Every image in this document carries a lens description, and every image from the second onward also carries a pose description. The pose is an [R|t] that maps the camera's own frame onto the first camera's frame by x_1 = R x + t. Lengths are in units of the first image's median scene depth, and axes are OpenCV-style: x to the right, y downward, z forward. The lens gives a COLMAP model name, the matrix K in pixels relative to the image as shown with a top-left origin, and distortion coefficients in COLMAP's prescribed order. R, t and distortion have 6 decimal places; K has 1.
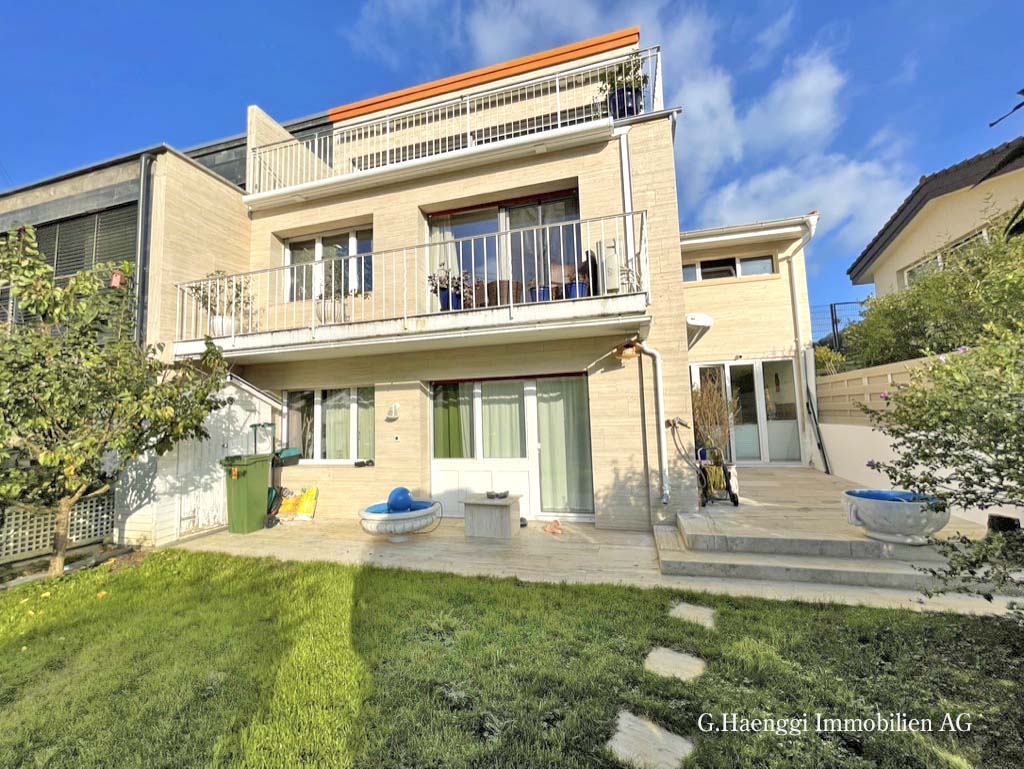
lens RADIAL K [[413.3, 0, 512.0], [0, 413.3, 384.5], [0, 0, 1]] dist [-0.000402, 0.000433]
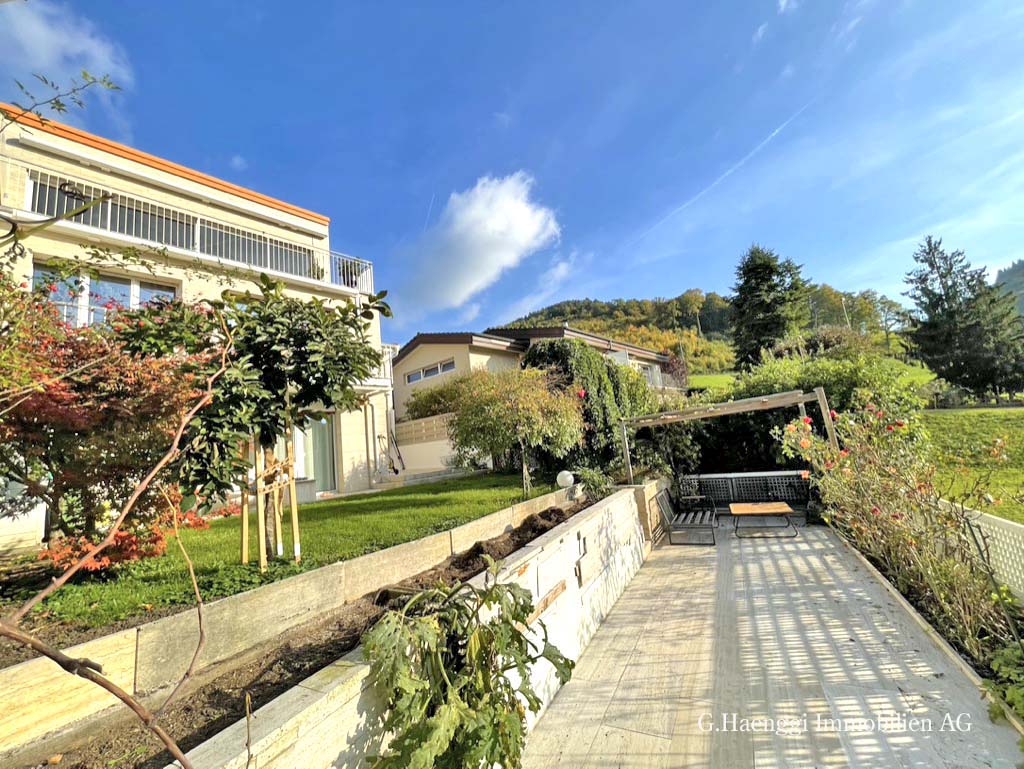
lens RADIAL K [[413.3, 0, 512.0], [0, 413.3, 384.5], [0, 0, 1]] dist [-0.000402, 0.000433]
pose [[0.429760, 0.123965, 0.894393, -1.253319], [0.027573, 0.988267, -0.150225, 0.162841], [-0.902522, 0.089222, 0.421299, -0.550718]]
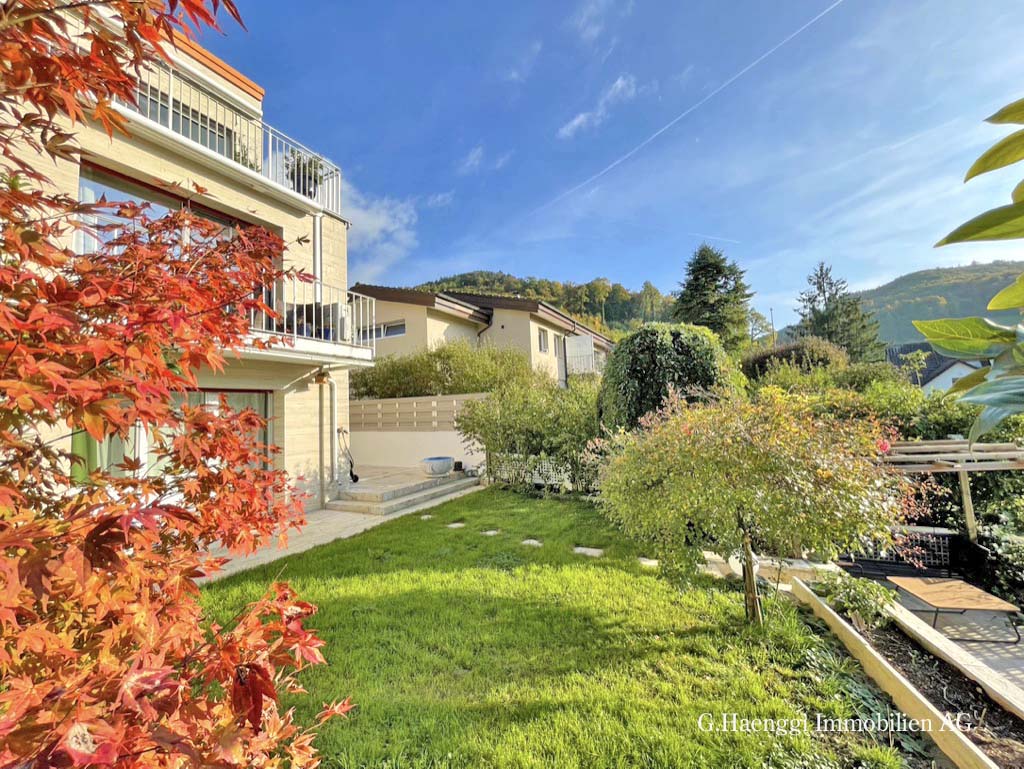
lens RADIAL K [[413.3, 0, 512.0], [0, 413.3, 384.5], [0, 0, 1]] dist [-0.000402, 0.000433]
pose [[0.199348, 0.087286, 0.976034, -0.914344], [-0.042982, 0.995845, -0.080279, 0.020106], [-0.978986, -0.025949, 0.202272, 0.100895]]
